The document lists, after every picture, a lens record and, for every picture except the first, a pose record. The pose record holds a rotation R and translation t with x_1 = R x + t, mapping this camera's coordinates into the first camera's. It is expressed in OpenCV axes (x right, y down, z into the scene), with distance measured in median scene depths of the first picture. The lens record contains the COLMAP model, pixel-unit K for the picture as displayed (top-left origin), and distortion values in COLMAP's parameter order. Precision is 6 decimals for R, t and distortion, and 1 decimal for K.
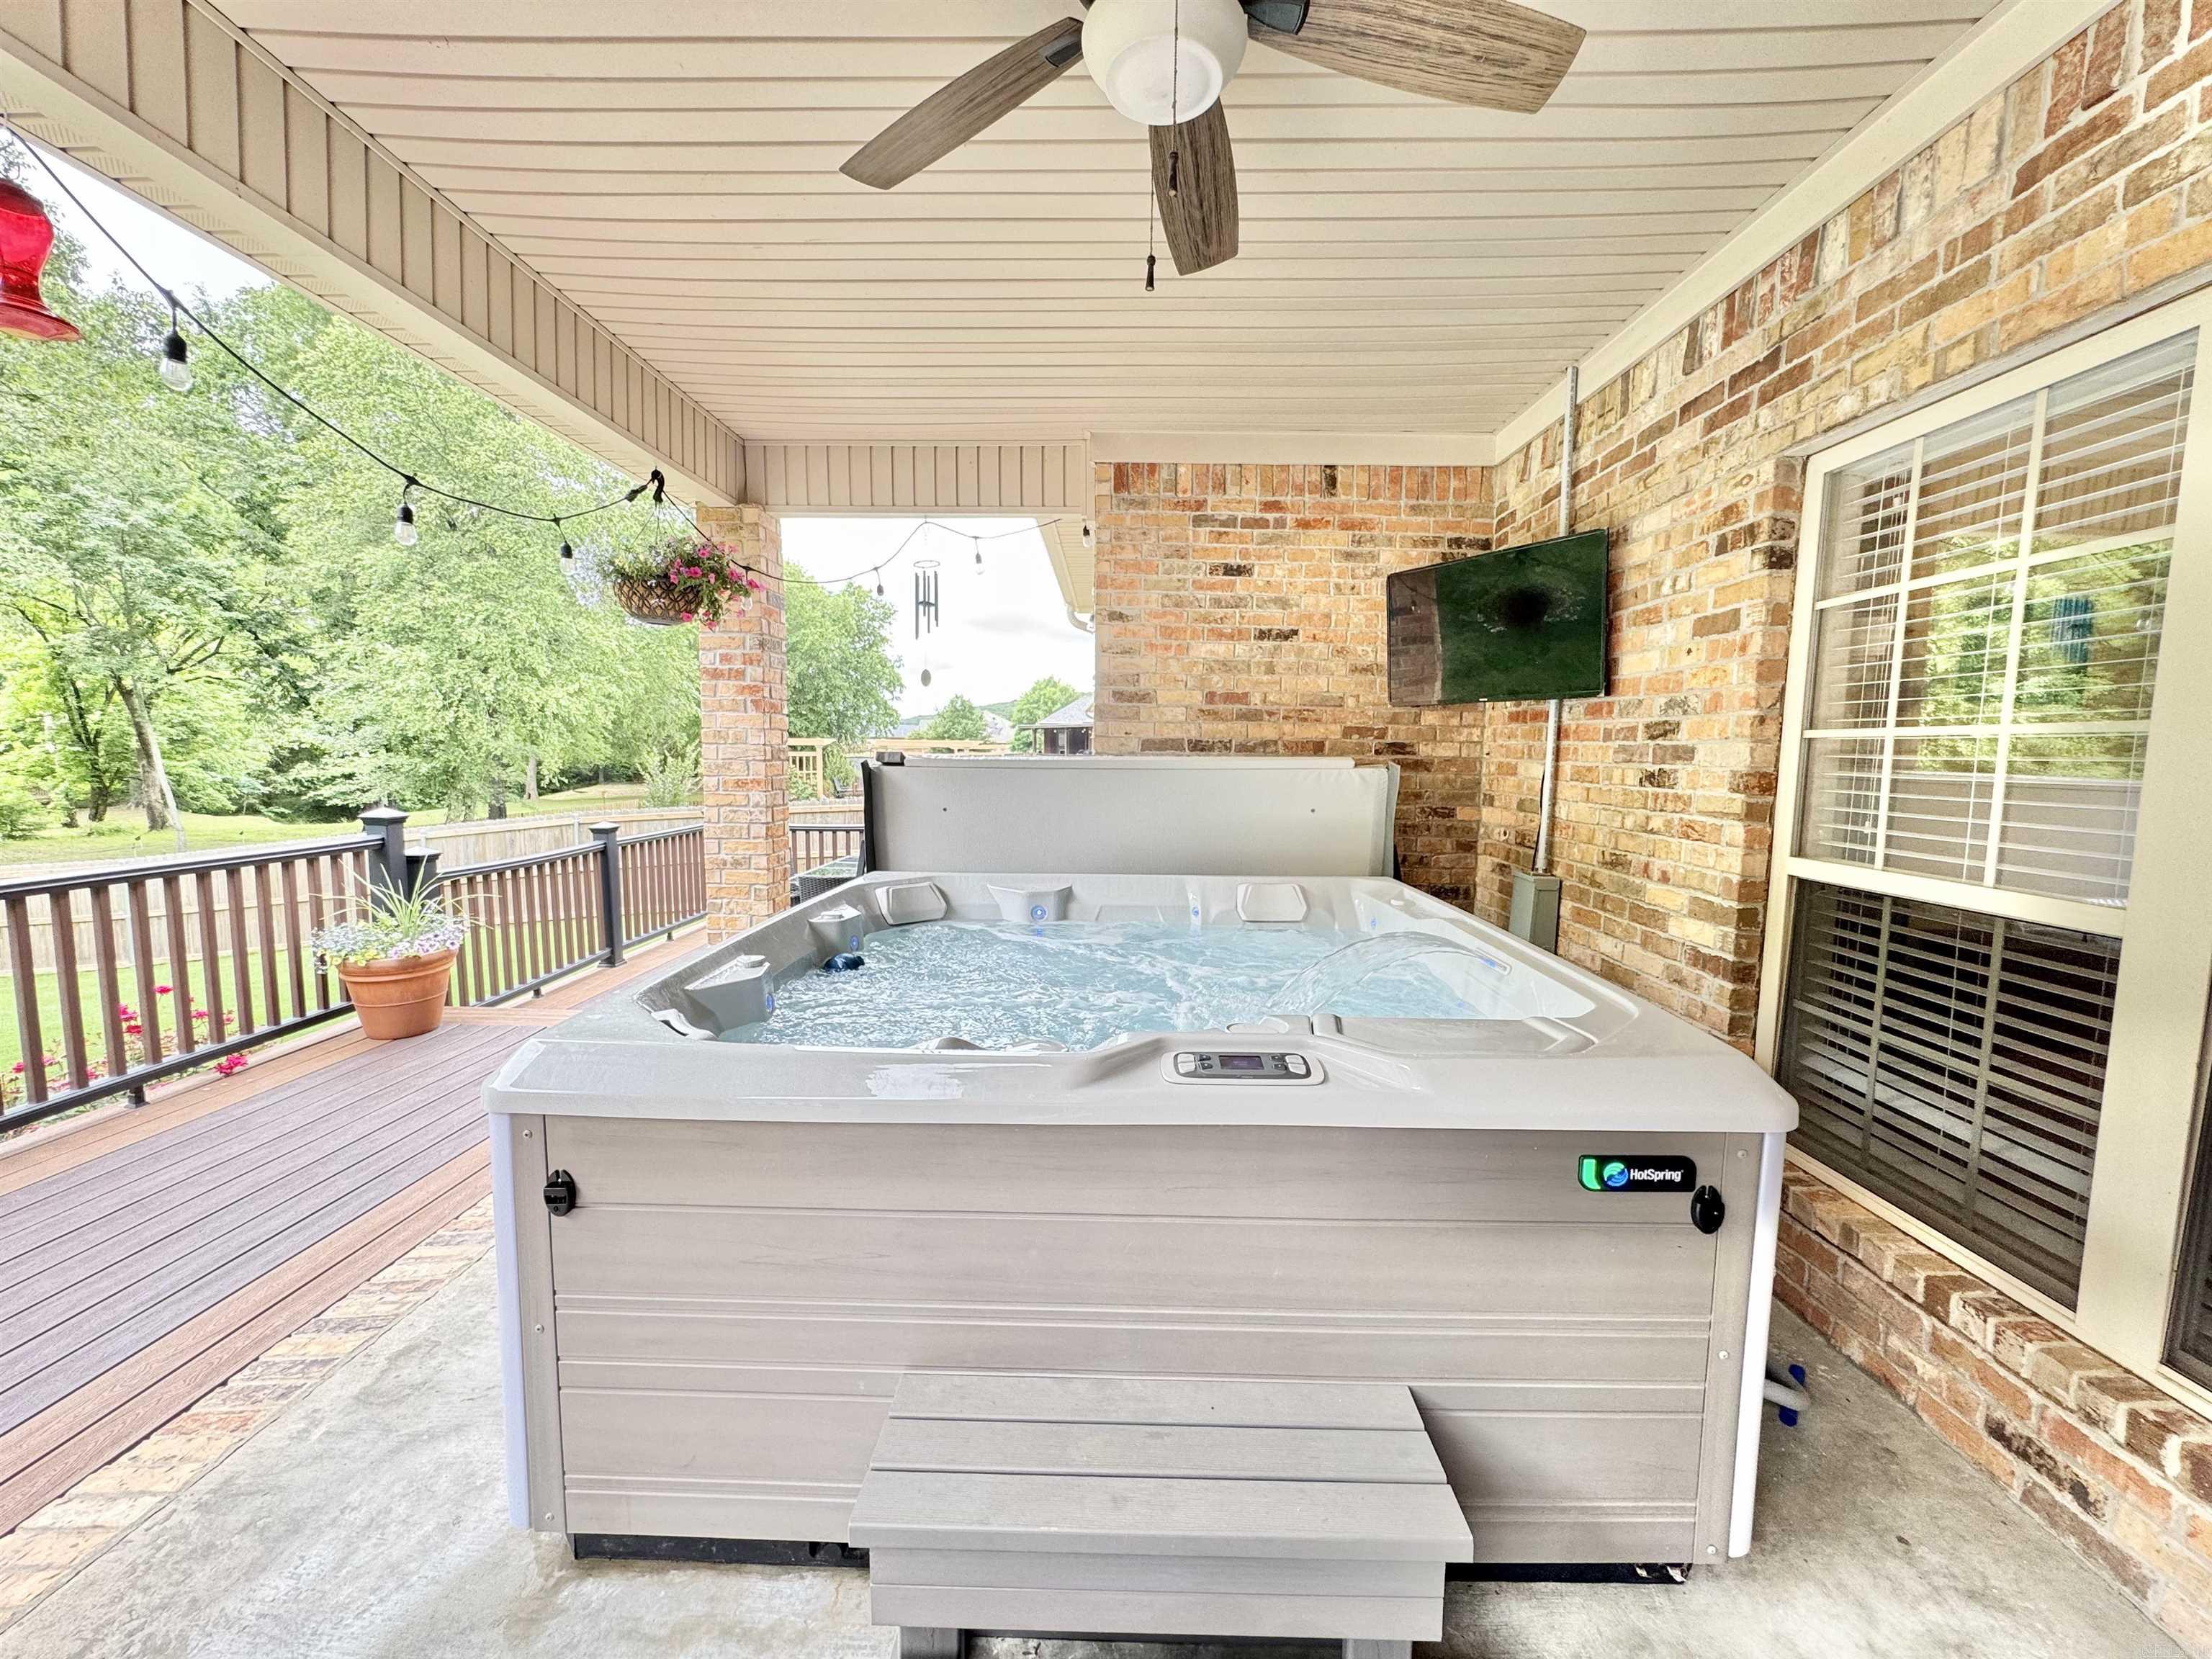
lens RADIAL K [[886.1, 0, 1107.3], [0, 886.1, 830.8], [0, 0, 1]] dist [-0.003525, 0.000411]
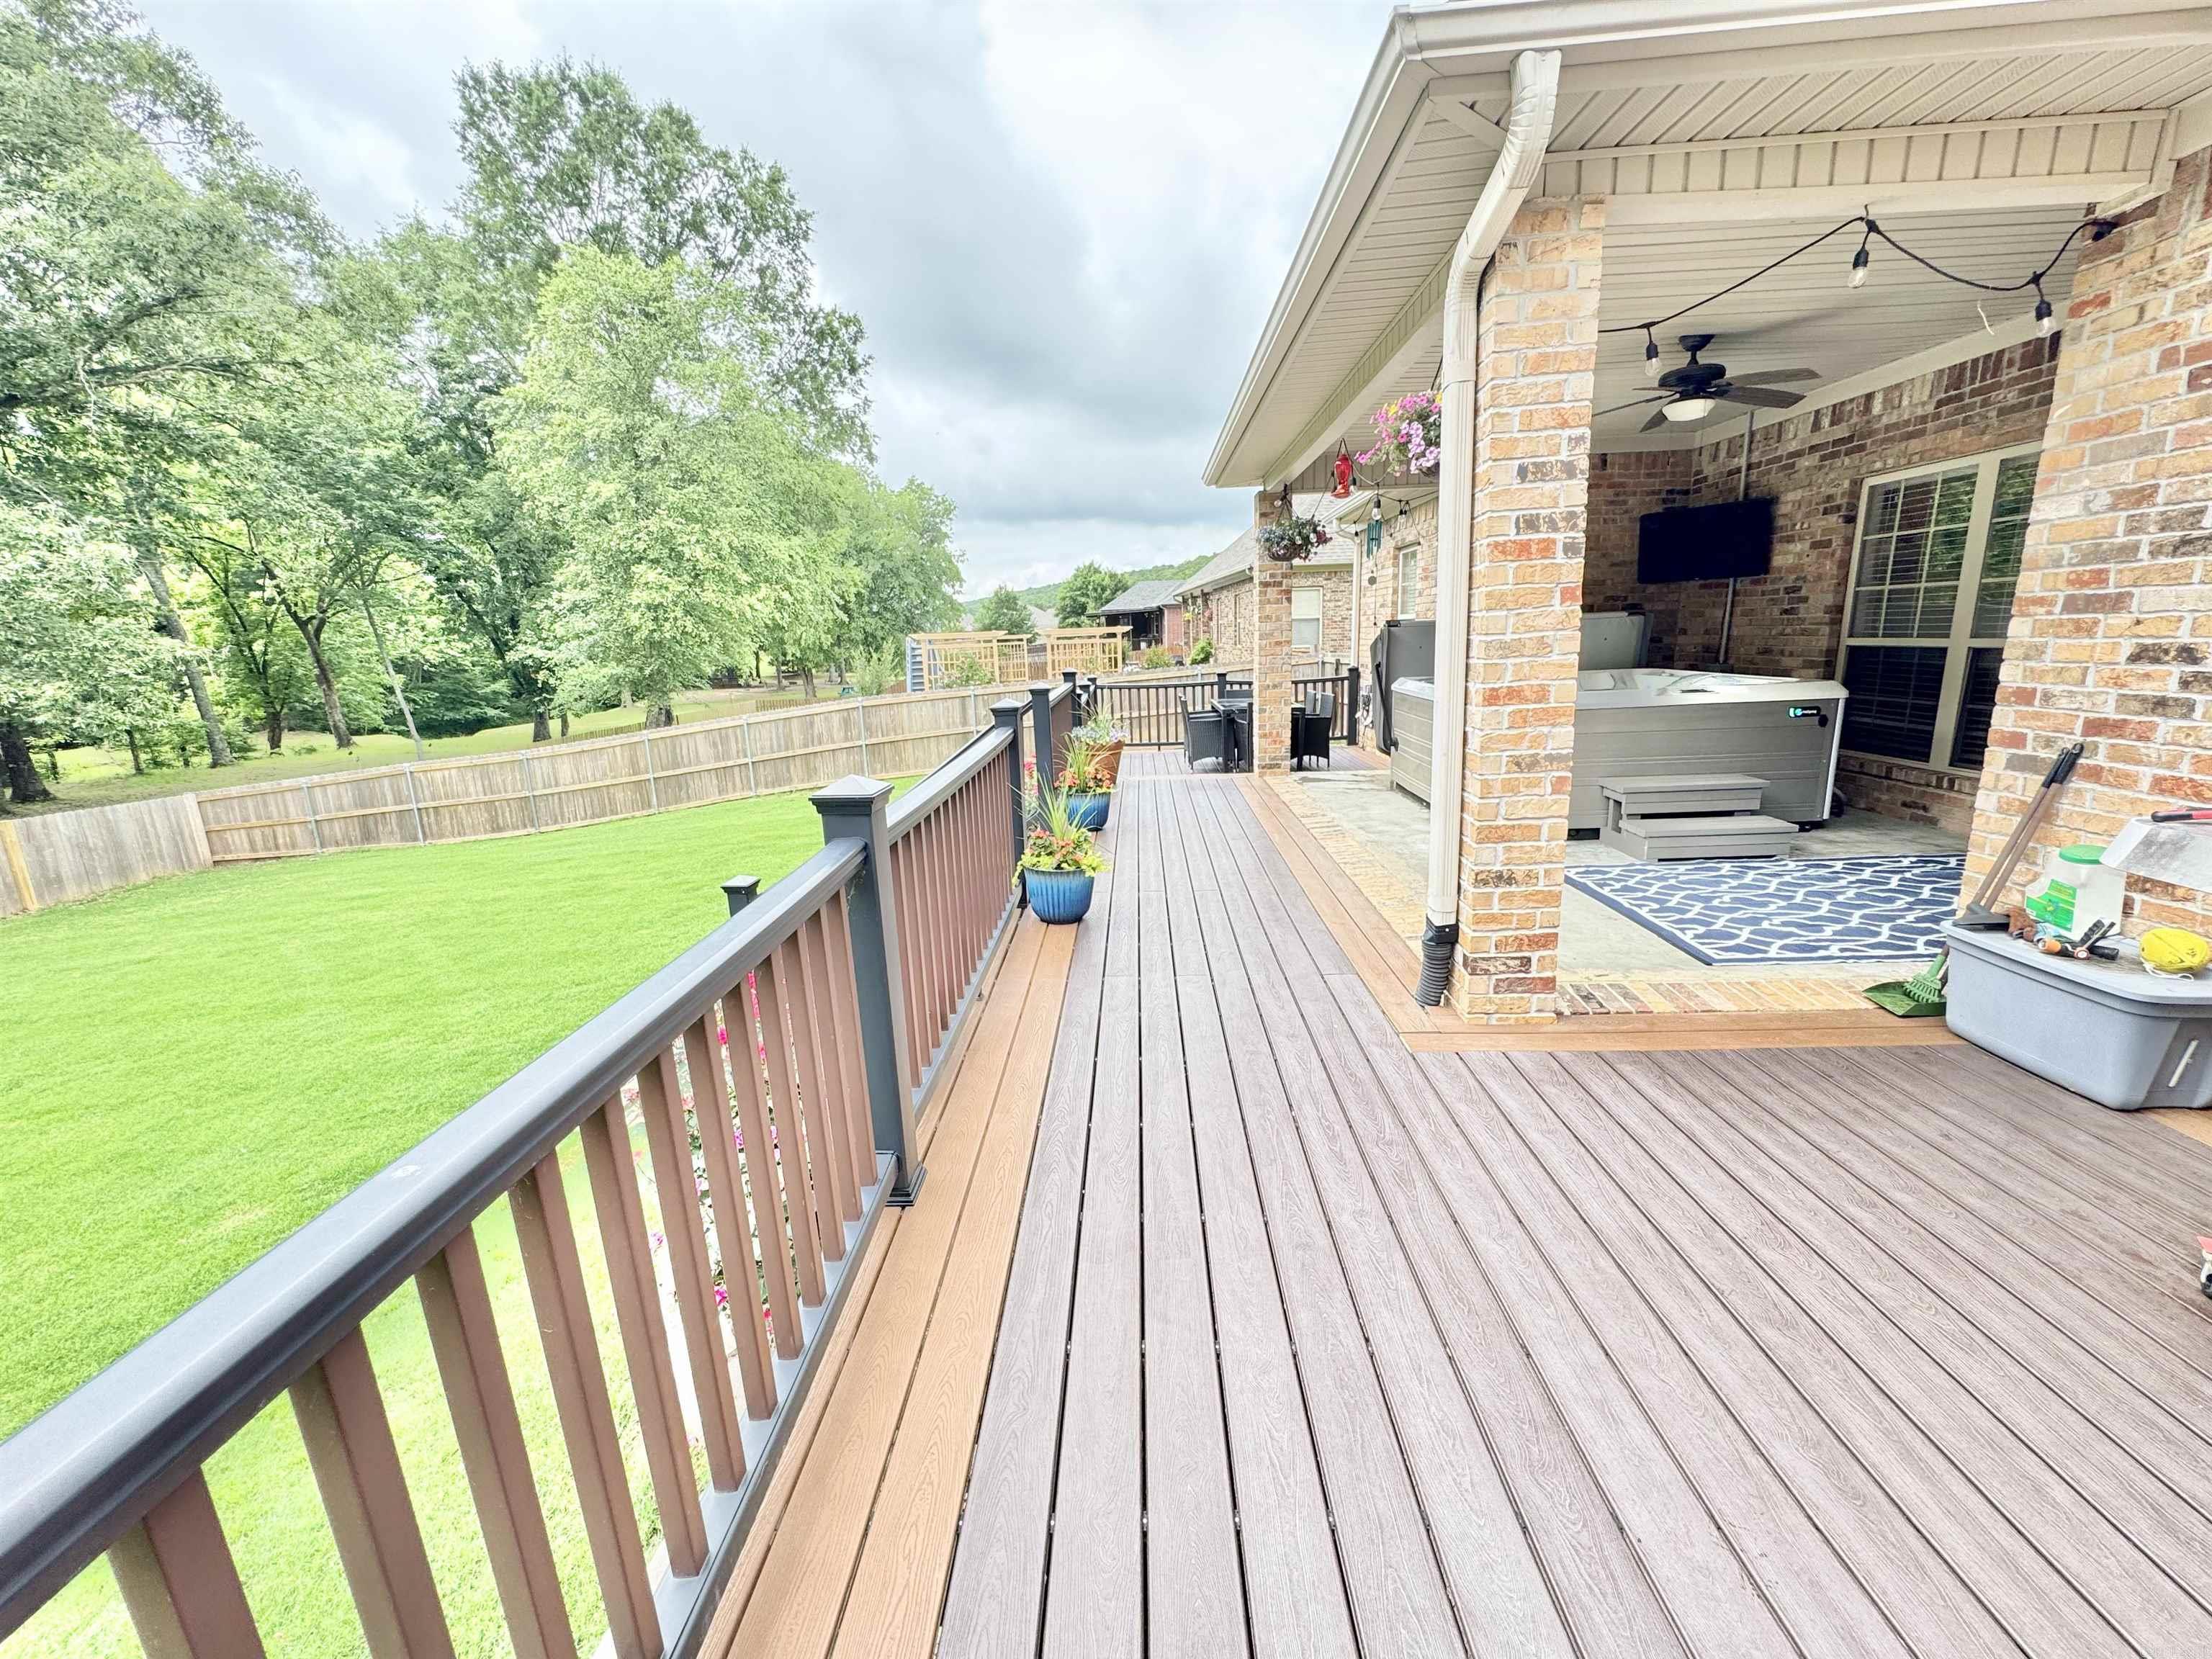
lens RADIAL K [[886.1, 0, 1107.3], [0, 886.1, 830.8], [0, 0, 1]] dist [-0.003525, 0.000411]
pose [[0.998656, -0.043410, -0.028328, -1.176779], [0.046600, 0.991200, 0.123896, 0.147197], [0.022700, -0.125049, 0.991891, -1.478832]]
